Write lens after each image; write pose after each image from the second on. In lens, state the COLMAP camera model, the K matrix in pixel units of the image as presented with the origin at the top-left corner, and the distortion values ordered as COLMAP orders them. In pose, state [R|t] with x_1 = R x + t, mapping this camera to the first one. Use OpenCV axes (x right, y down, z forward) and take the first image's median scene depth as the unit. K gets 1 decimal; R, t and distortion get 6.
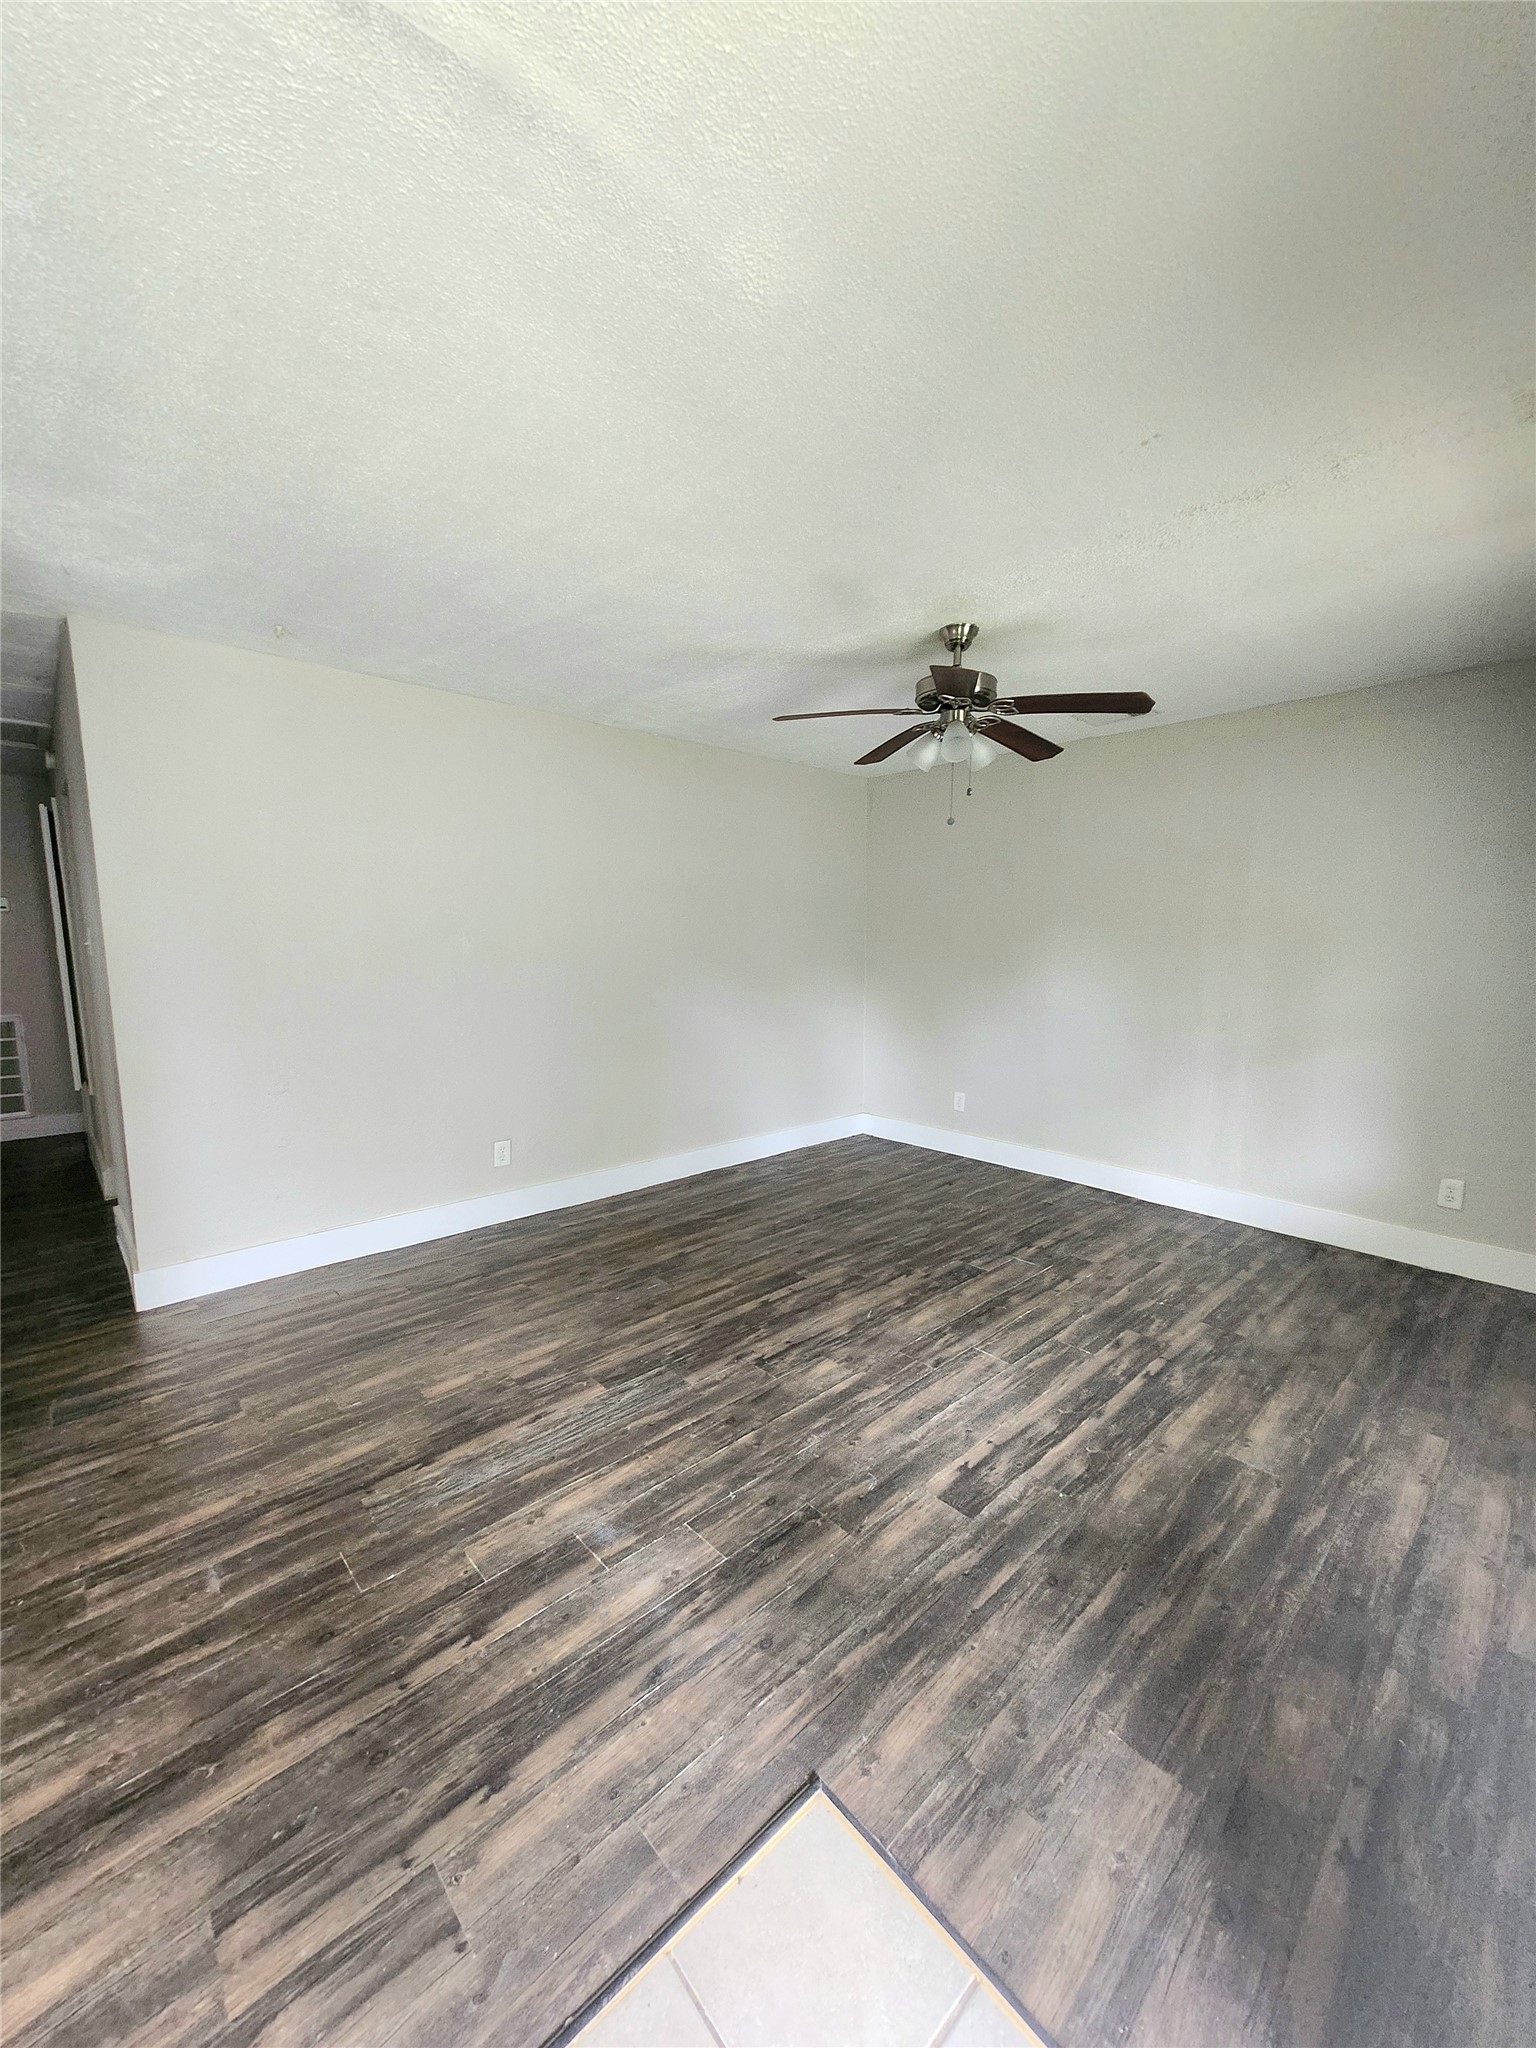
lens RADIAL K [[805.8, 0, 784.9], [0, 805.8, 1041.9], [0, 0, 1]] dist [-0.001648, 0.003734]
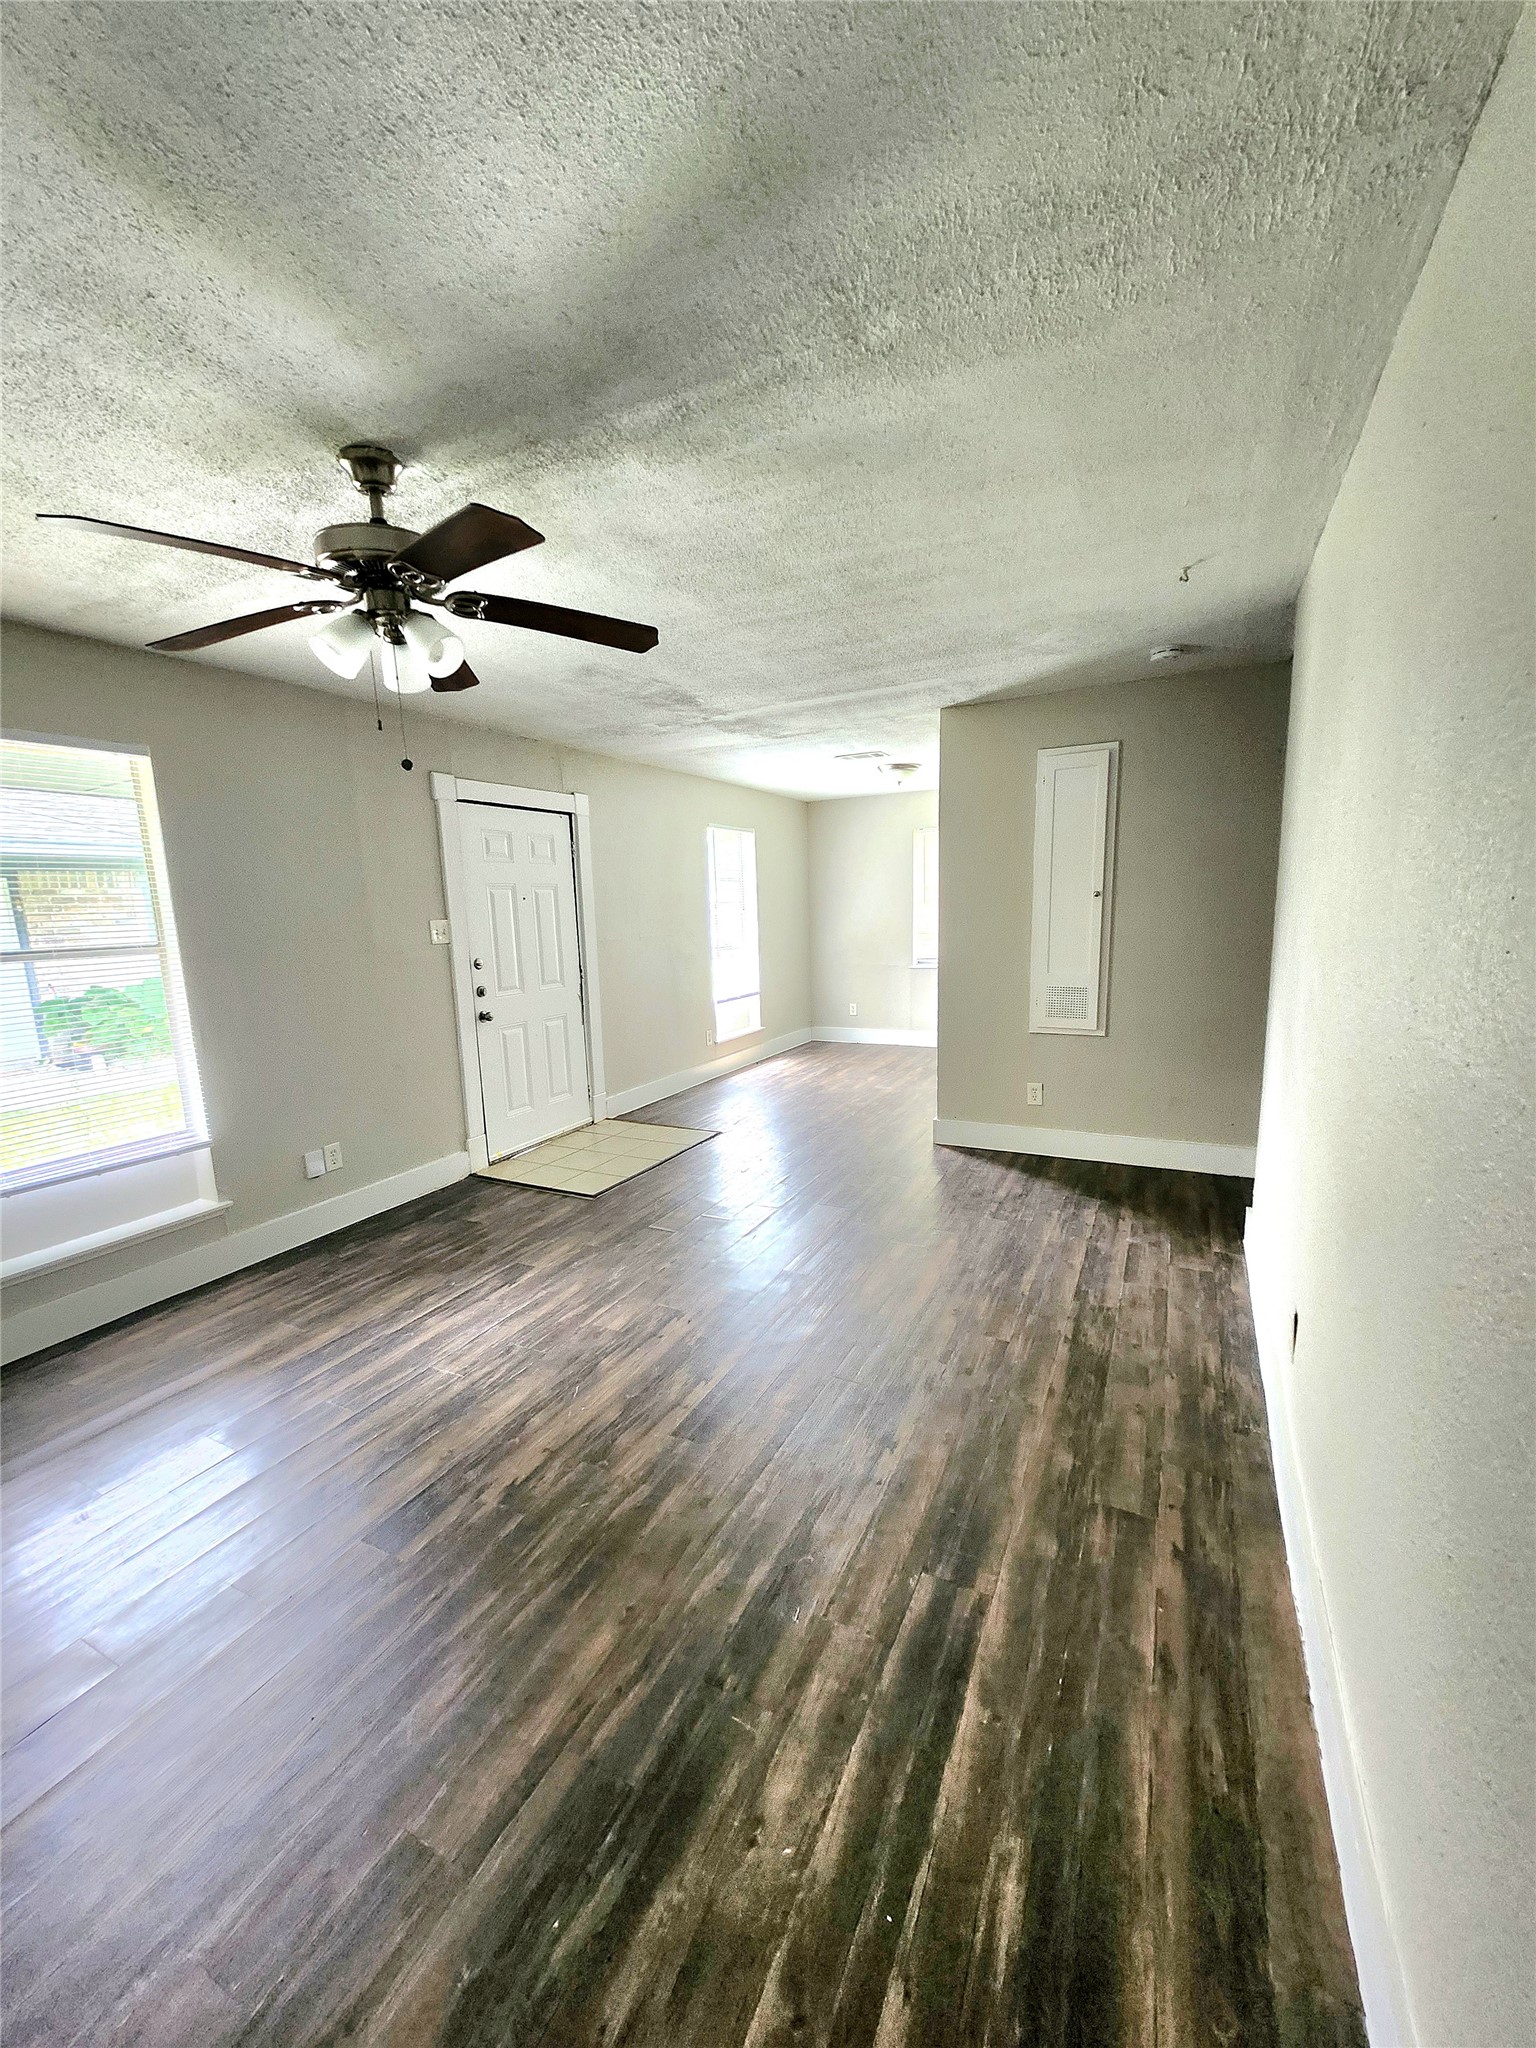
lens RADIAL K [[801.0, 0, 770.2], [0, 801.0, 1044.0], [0, 0, 1]] dist [0.002072, 0.000547]
pose [[-0.943712, 0.087548, -0.318970, 0.174185], [-0.010026, 0.956321, 0.292148, -0.284038], [0.330615, 0.278902, -0.901614, 2.009256]]
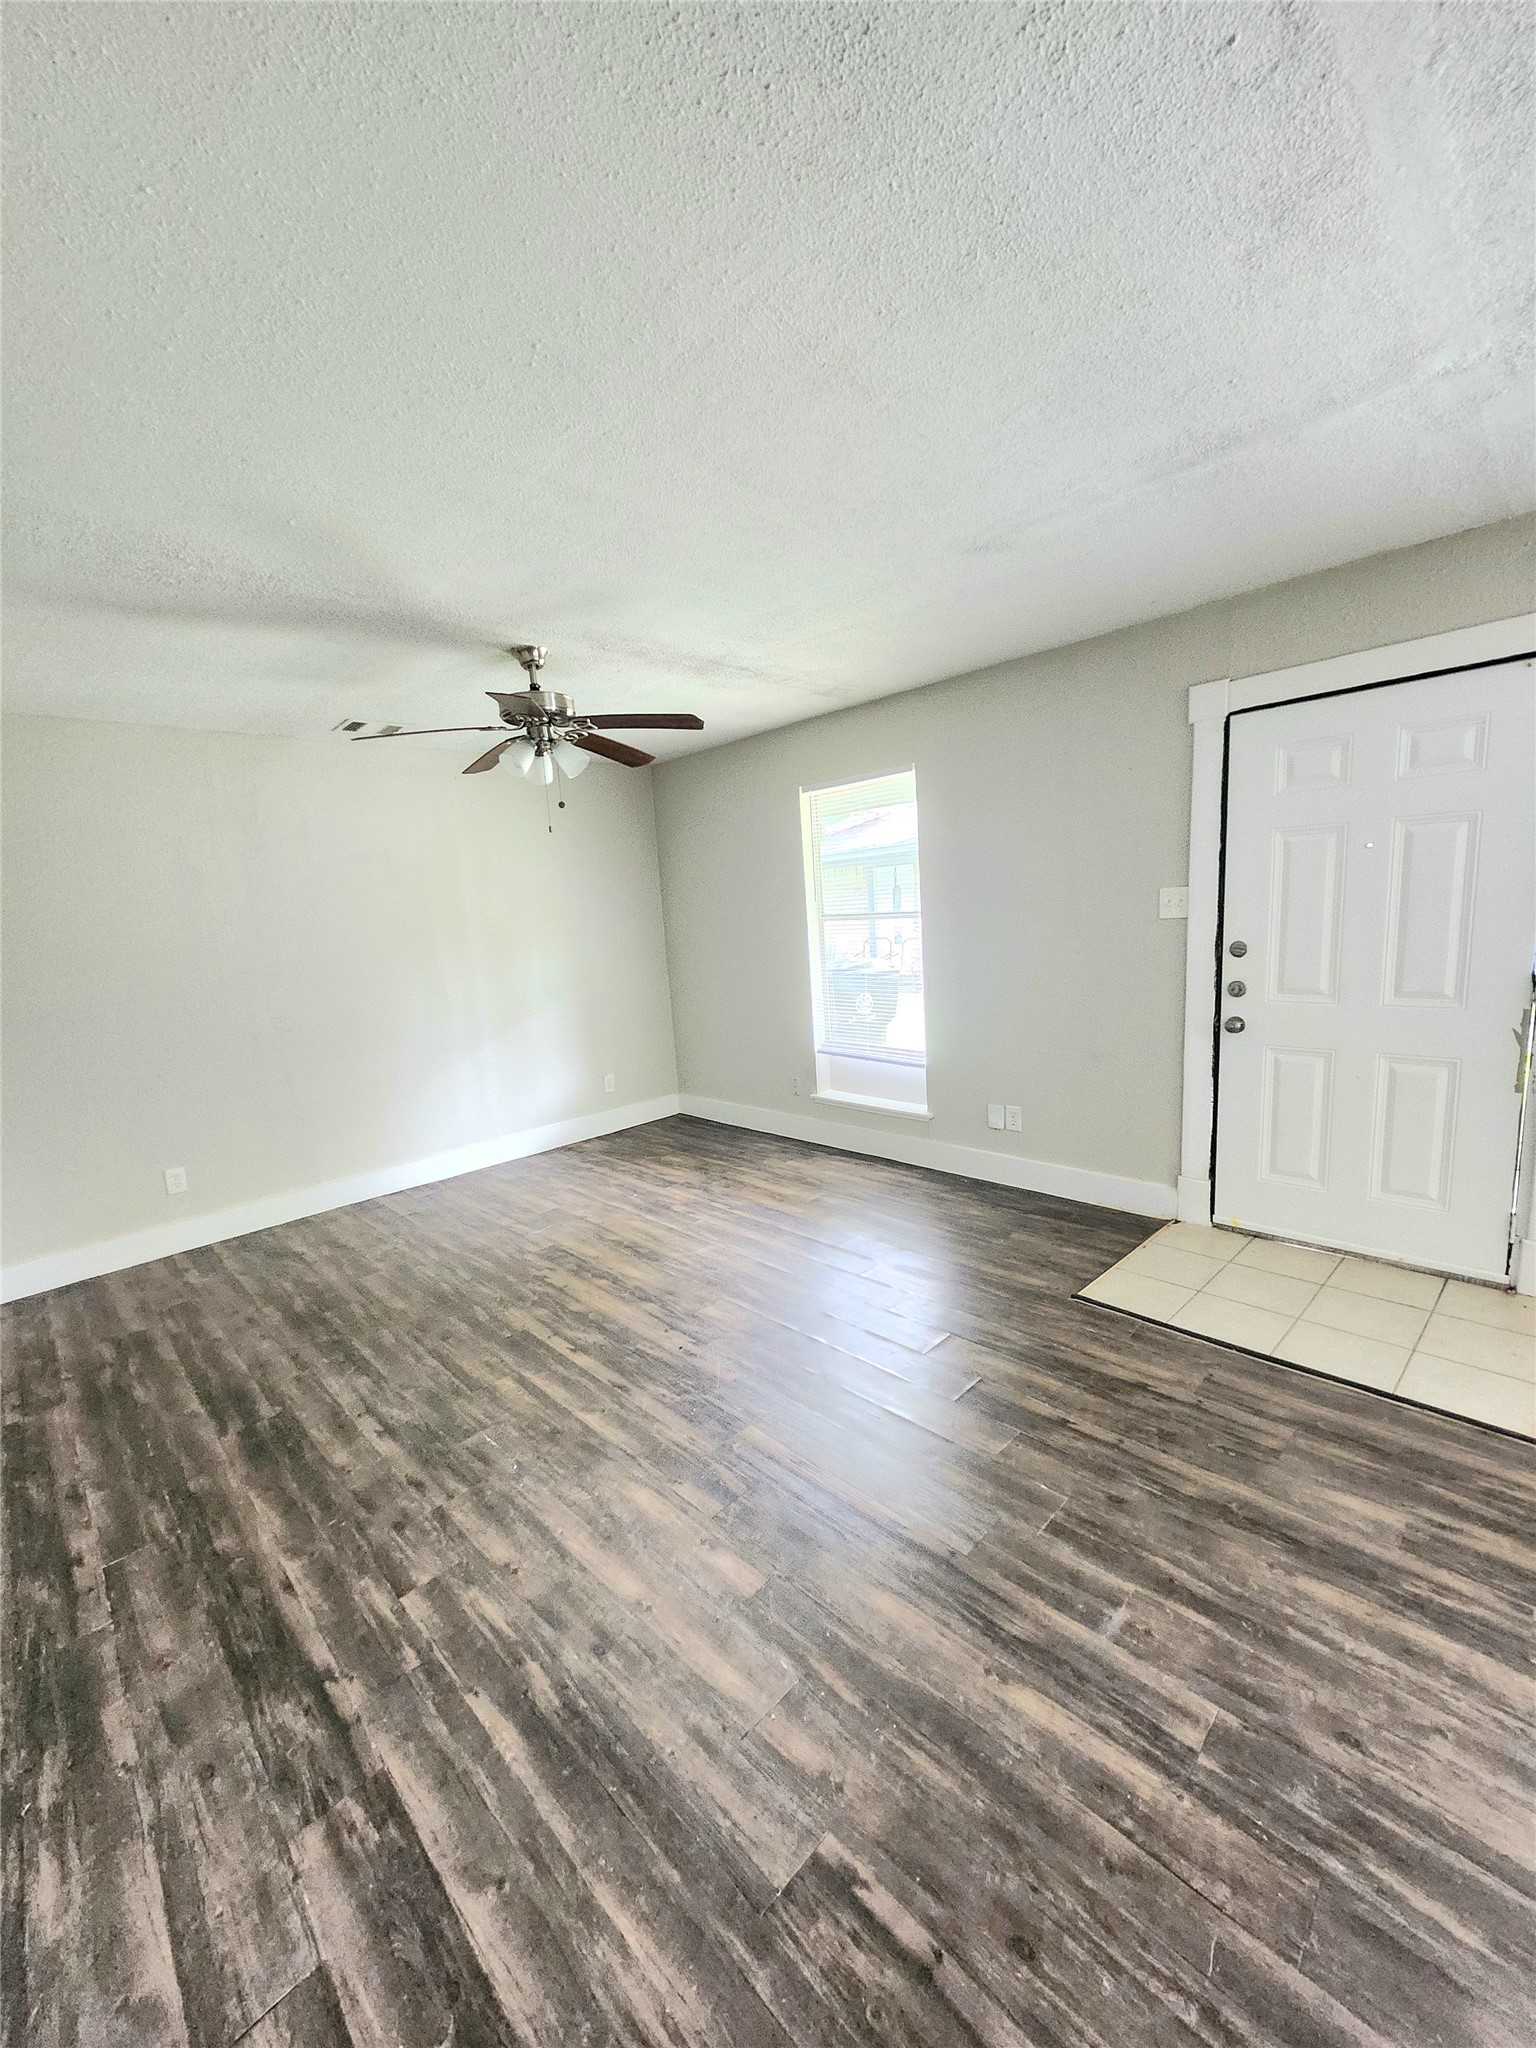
lens RADIAL K [[801.0, 0, 770.2], [0, 801.0, 1044.0], [0, 0, 1]] dist [0.002072, 0.000547]
pose [[-0.014333, -0.172957, 0.984825, -1.027944], [0.195465, 0.965439, 0.172398, -0.141071], [-0.980606, 0.194970, 0.019969, 0.855543]]
